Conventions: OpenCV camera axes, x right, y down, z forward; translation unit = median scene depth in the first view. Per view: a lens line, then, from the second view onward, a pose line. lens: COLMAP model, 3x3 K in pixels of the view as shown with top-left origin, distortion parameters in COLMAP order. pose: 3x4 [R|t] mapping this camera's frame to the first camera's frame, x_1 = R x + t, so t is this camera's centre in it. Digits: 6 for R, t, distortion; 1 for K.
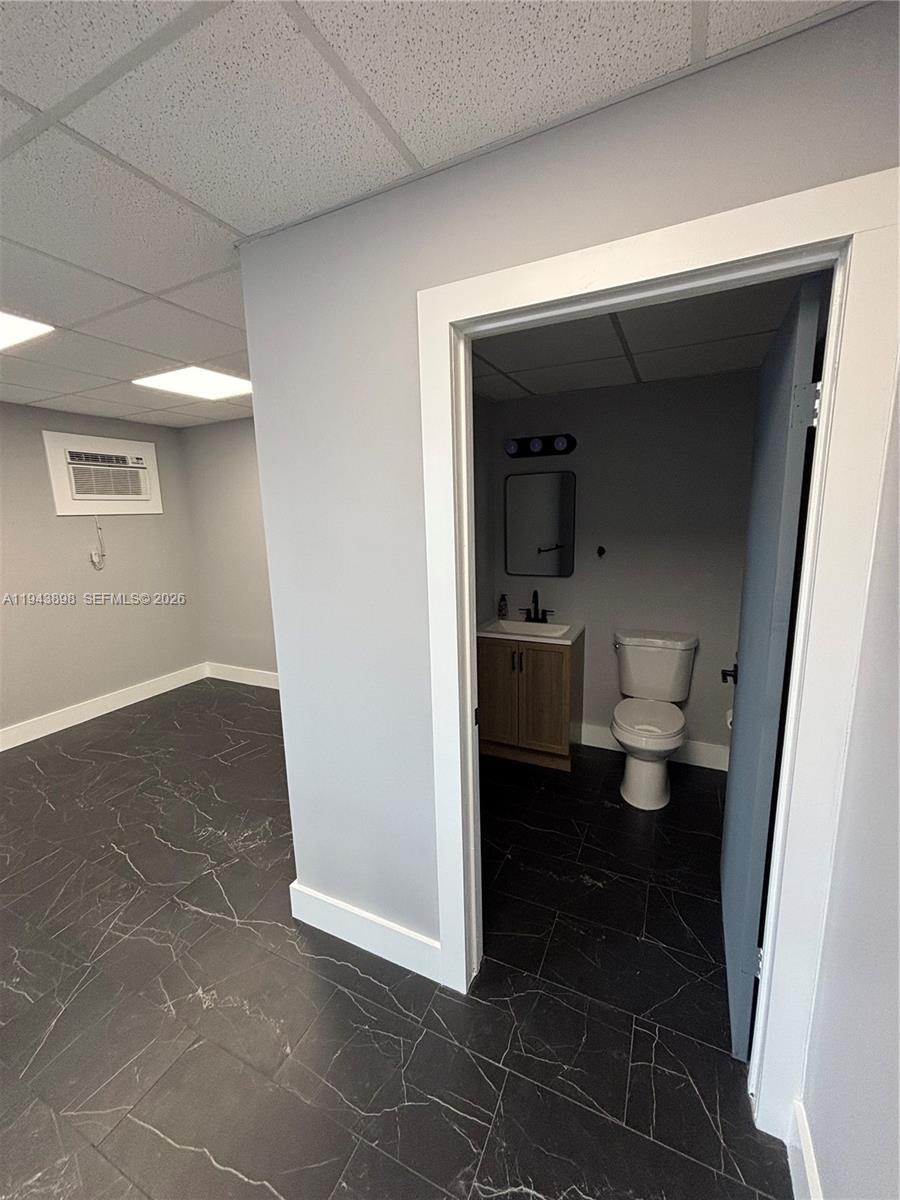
lens RADIAL K [[484.1, 0, 447.5], [0, 484.1, 598.6], [0, 0, 1]] dist [0.003734, 0.000626]
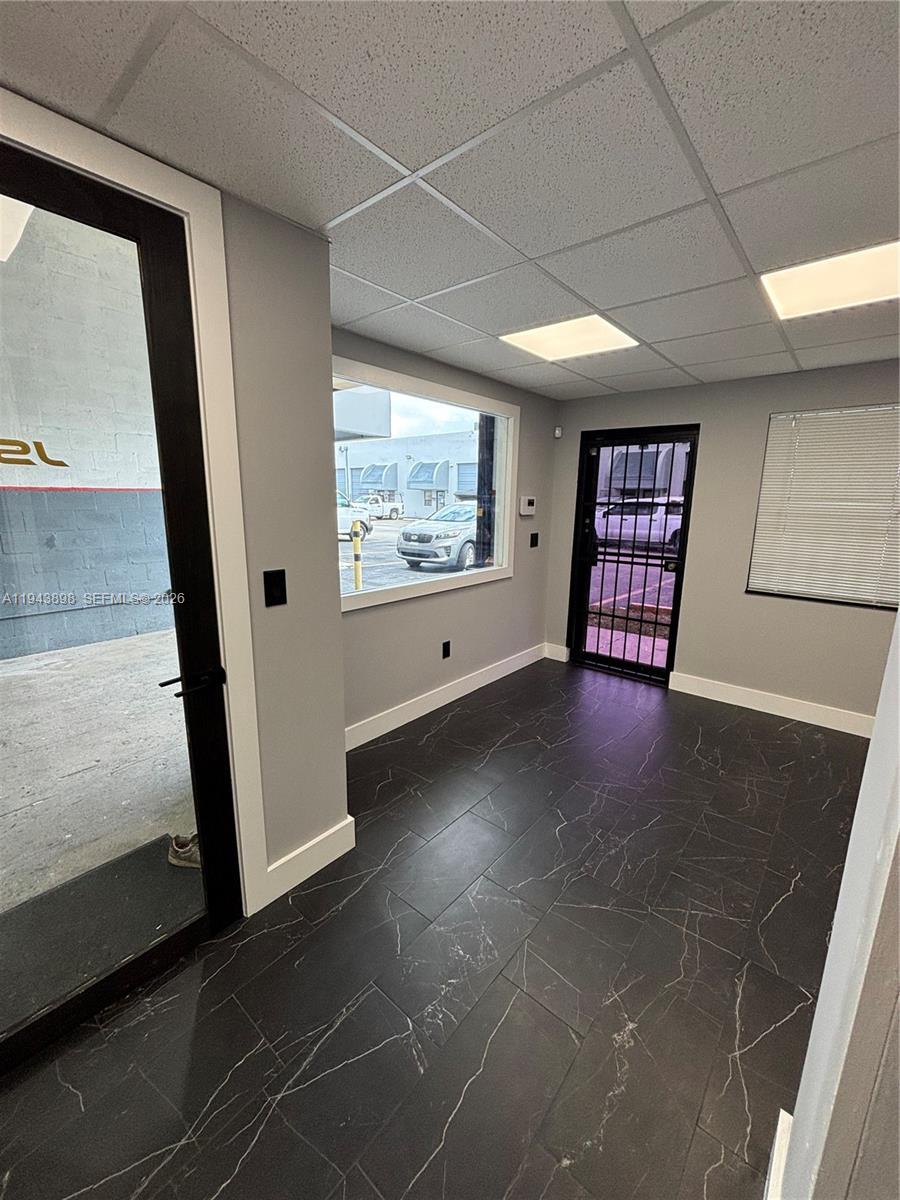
lens RADIAL K [[481.3, 0, 452.9], [0, 481.3, 597.7], [0, 0, 1]] dist [-0.000847, 0.000160]
pose [[-0.241442, 0.220832, -0.944954, 0.158916], [-0.176663, 0.947489, 0.266563, -0.077469], [0.954199, 0.231298, -0.189751, 0.468812]]
